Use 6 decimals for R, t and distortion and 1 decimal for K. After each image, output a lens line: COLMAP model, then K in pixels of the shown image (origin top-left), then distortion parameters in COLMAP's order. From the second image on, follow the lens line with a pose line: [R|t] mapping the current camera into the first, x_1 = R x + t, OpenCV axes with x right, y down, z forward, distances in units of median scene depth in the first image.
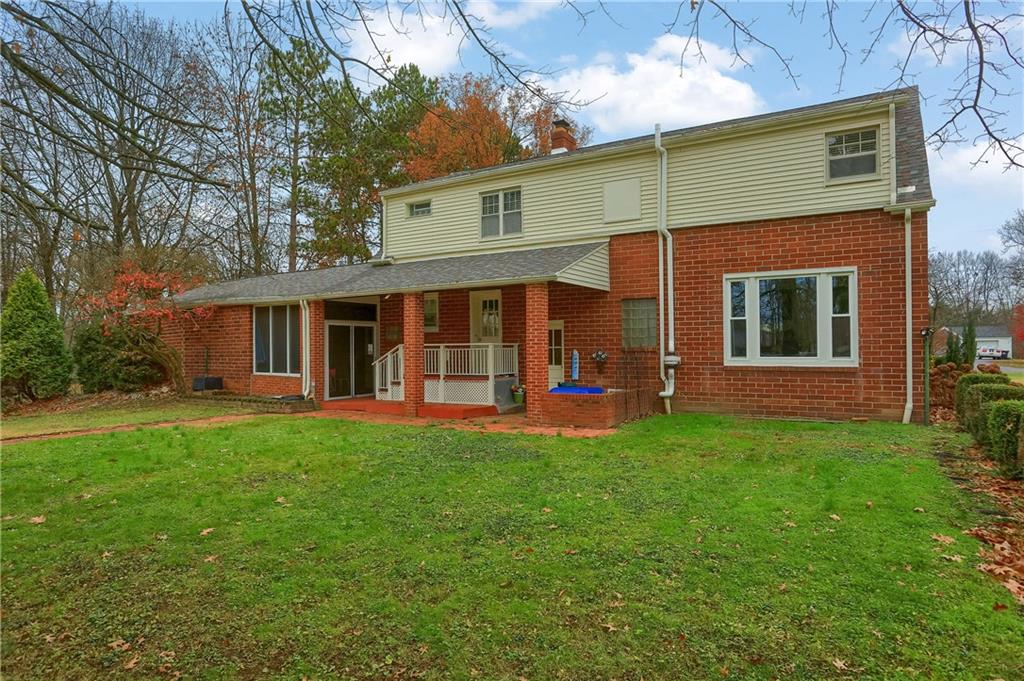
lens RADIAL K [[597.3, 0, 526.2], [0, 597.3, 346.4], [0, 0, 1]] dist [-0.046725, 0.053805]
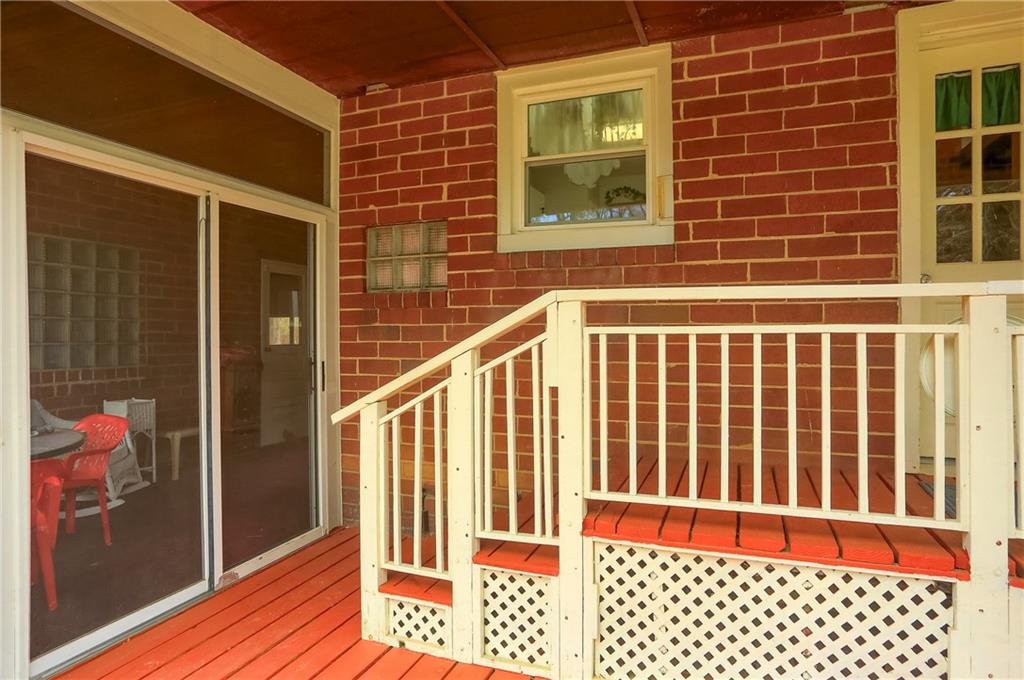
lens RADIAL K [[597.3, 0, 526.2], [0, 597.3, 345.9], [0, 0, 1]] dist [-0.046725, 0.053805]
pose [[0.984012, 0.003411, 0.178070, -0.237712], [-0.008606, 0.999559, 0.028407, 0.005359], [-0.177894, -0.029486, 0.983608, 0.837548]]
